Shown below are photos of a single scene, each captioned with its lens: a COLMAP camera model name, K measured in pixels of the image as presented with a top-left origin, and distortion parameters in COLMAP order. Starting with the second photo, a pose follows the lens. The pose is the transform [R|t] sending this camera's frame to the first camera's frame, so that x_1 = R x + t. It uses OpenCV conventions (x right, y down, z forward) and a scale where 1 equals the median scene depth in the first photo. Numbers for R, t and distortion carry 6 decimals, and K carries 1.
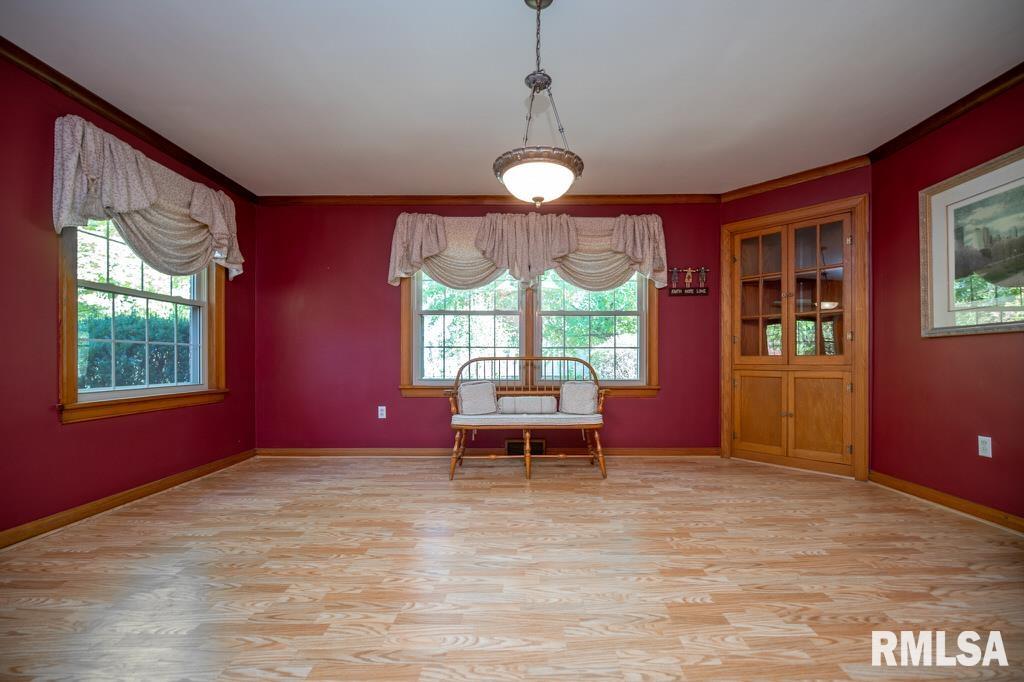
lens RADIAL K [[421.3, 0, 522.4], [0, 421.3, 361.9], [0, 0, 1]] dist [-0.000694, -0.000152]
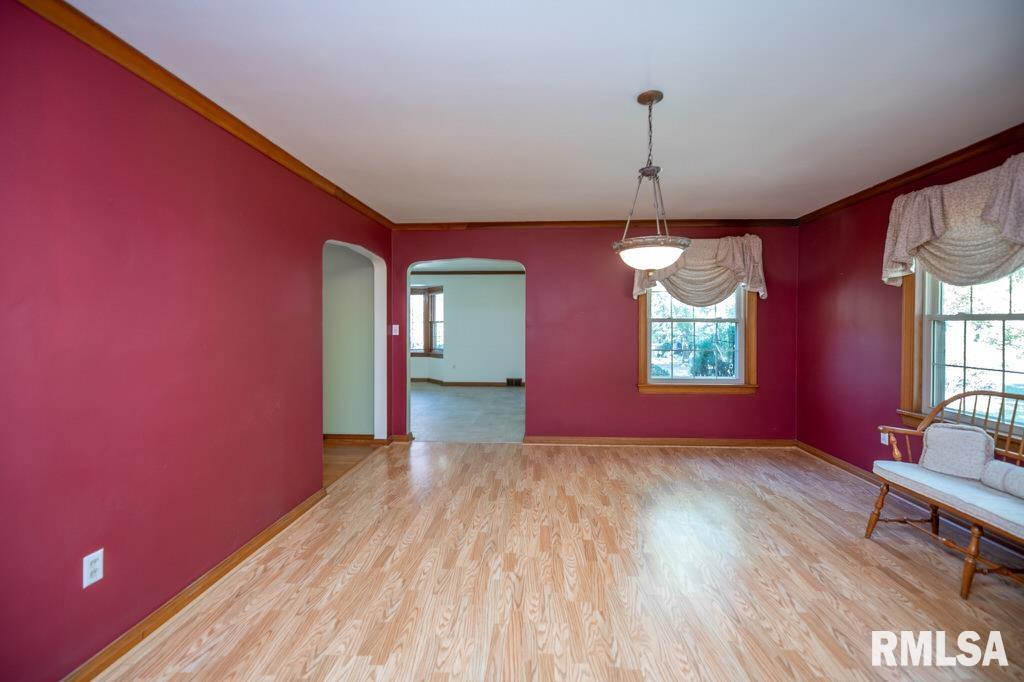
lens RADIAL K [[435.2, 0, 526.7], [0, 435.2, 324.0], [0, 0, 1]] dist [-0.000332, -0.000225]
pose [[-0.043722, 0.000466, -0.999044, 0.718436], [-0.005080, 0.999987, 0.000689, -0.131366], [0.999031, 0.005105, -0.043719, 0.398708]]
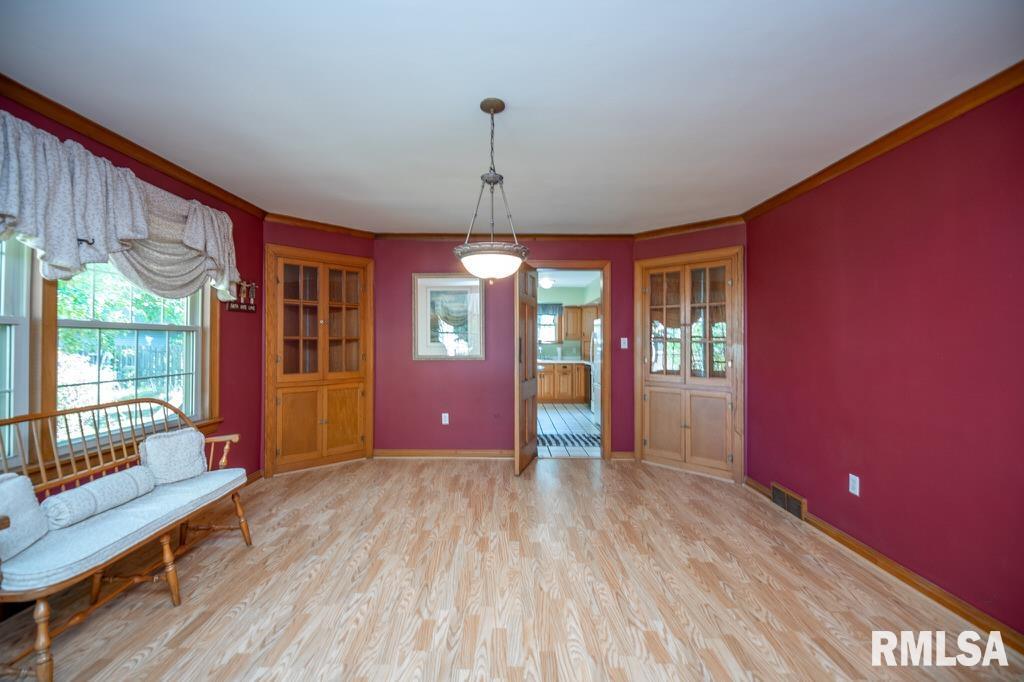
lens RADIAL K [[414.1, 0, 512.5], [0, 414.1, 337.5], [0, 0, 1]] dist [-0.004285, -0.000518]
pose [[0.007114, 0.011971, 0.999903, -0.623882], [0.000758, 0.999928, -0.011977, -0.115444], [-0.999974, 0.000843, 0.007104, 0.526398]]
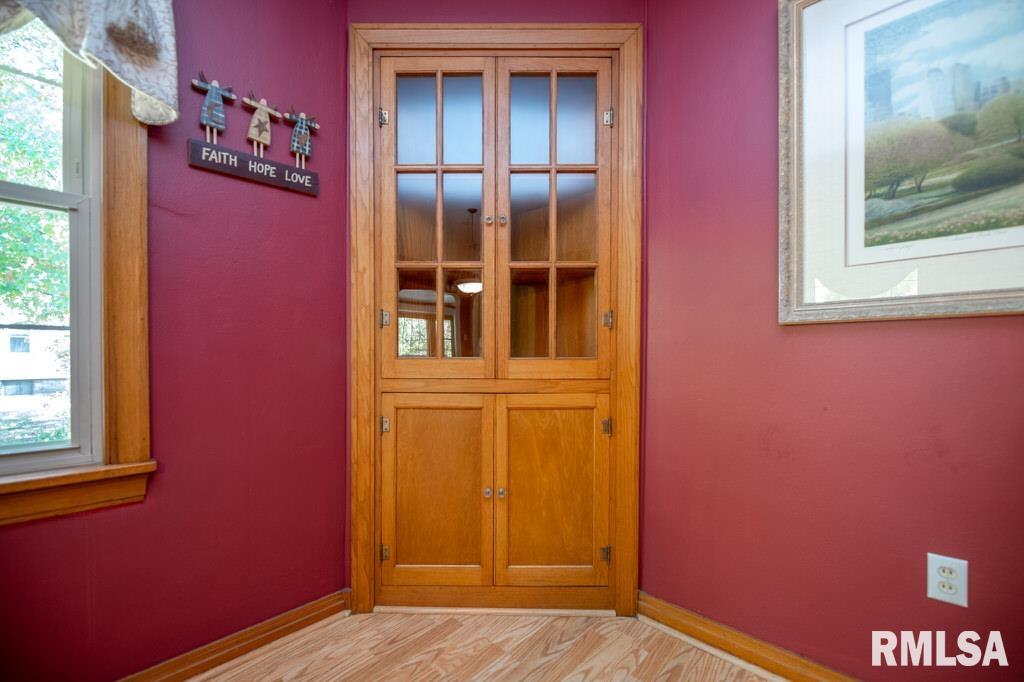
lens RADIAL K [[435.3, 0, 485.5], [0, 435.3, 362.3], [0, 0, 1]] dist [-0.001094, -0.000435]
pose [[0.714470, -0.009914, 0.699596, 0.352838], [-0.001142, 0.999882, 0.015336, -0.020873], [-0.699665, -0.011756, 0.714374, 0.789670]]
